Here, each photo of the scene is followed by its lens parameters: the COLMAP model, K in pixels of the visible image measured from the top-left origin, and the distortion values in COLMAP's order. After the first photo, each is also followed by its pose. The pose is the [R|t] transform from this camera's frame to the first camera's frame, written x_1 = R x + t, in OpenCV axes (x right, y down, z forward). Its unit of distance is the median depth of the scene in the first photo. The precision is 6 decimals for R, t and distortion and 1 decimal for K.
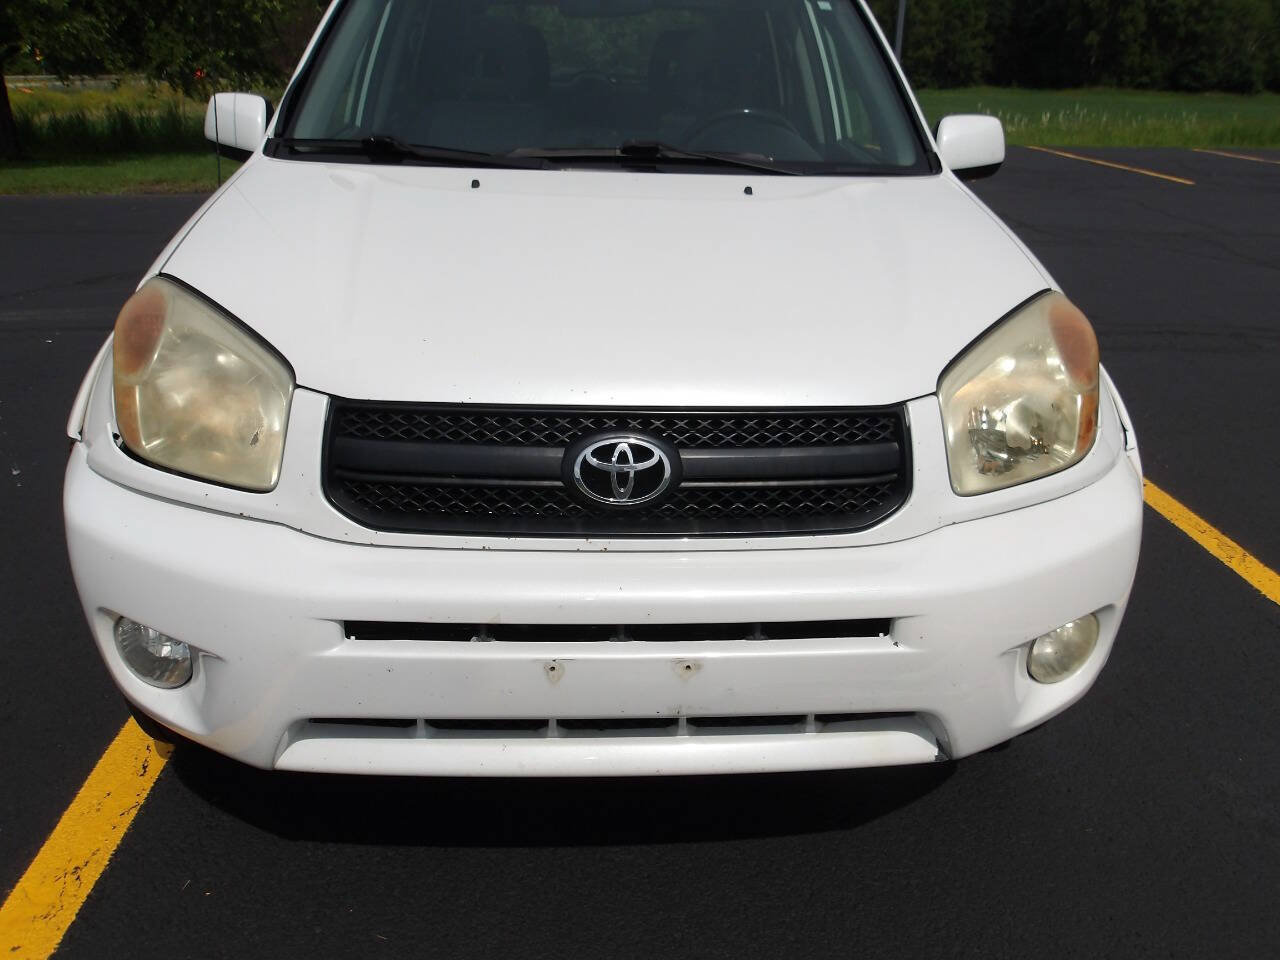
lens RADIAL K [[1056.6, 0, 640.0], [0, 1056.6, 480.0], [0, 0, 1]] dist [-0.003166, 0.008995]
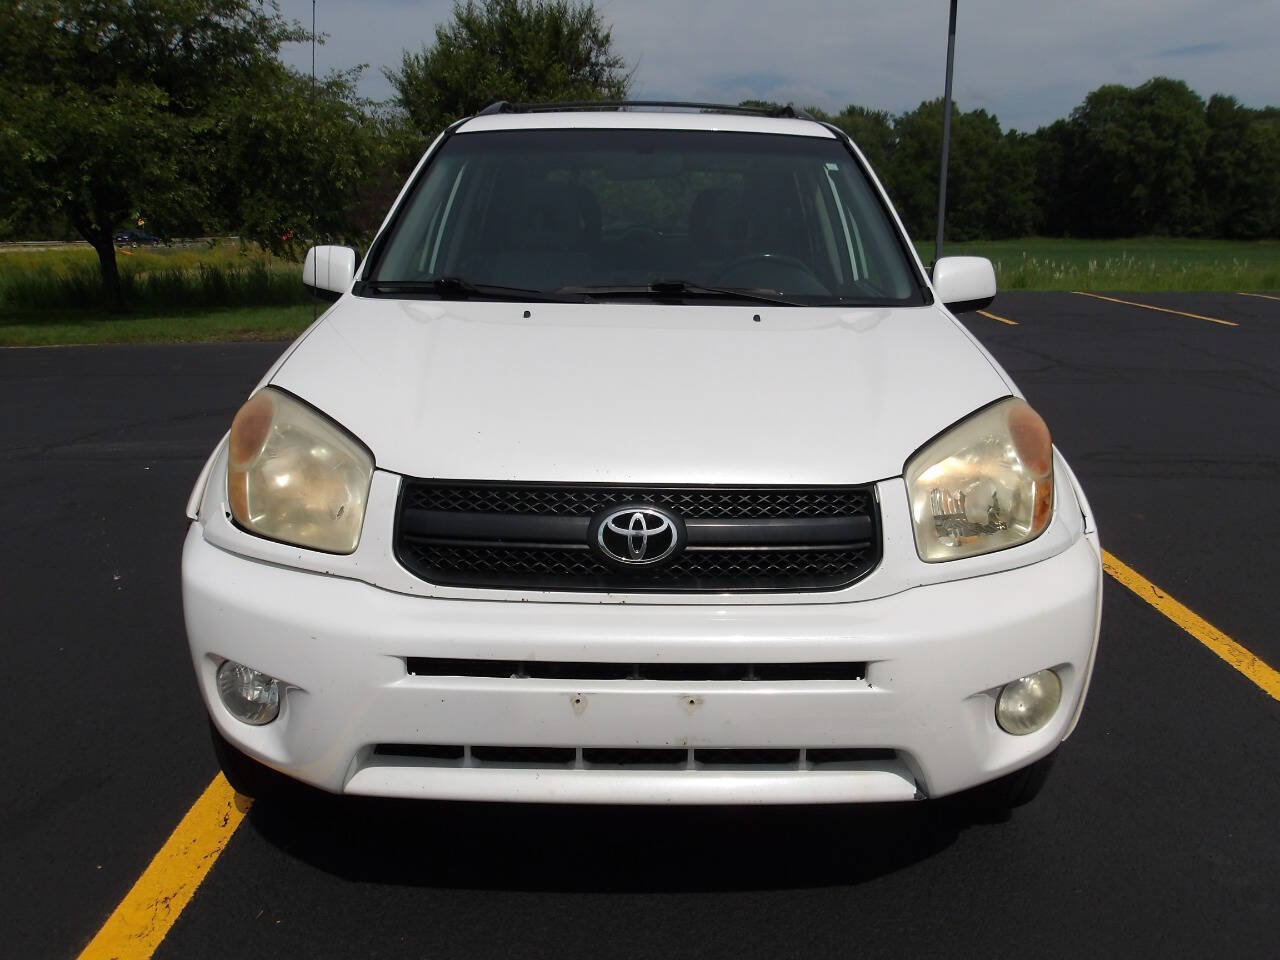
lens RADIAL K [[1056.6, 0, 640.0], [0, 1056.6, 480.0], [0, 0, 1]] dist [-0.003166, 0.008995]
pose [[0.998423, -0.000004, -0.056132, 0.048225], [-0.007548, 0.990909, -0.134325, 0.080432], [0.055623, 0.134537, 0.989346, -0.186580]]
